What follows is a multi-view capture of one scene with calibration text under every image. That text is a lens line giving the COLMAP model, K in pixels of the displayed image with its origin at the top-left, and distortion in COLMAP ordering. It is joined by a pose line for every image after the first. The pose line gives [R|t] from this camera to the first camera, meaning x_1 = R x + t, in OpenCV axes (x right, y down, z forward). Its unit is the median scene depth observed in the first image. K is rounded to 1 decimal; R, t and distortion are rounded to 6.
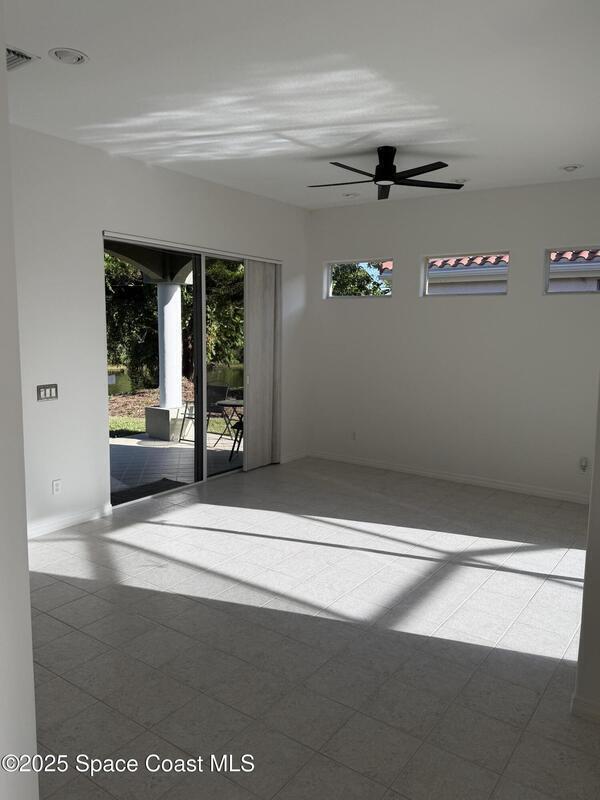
lens RADIAL K [[604.3, 0, 298.3], [0, 604.3, 397.5], [0, 0, 1]] dist [0.125361, -0.002997]
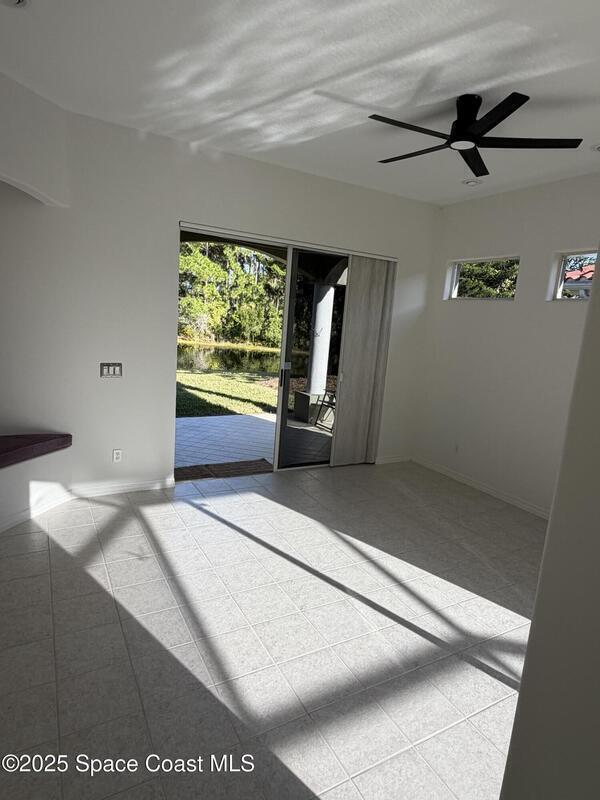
lens RADIAL K [[465.3, 0, 302.1], [0, 465.3, 402.7], [0, 0, 1]] dist [0.002340, 0.012633]
pose [[0.902400, 0.129557, -0.410961, 0.223063], [-0.111930, 0.991469, 0.066786, -0.039323], [0.416108, -0.014268, 0.909203, 0.344828]]
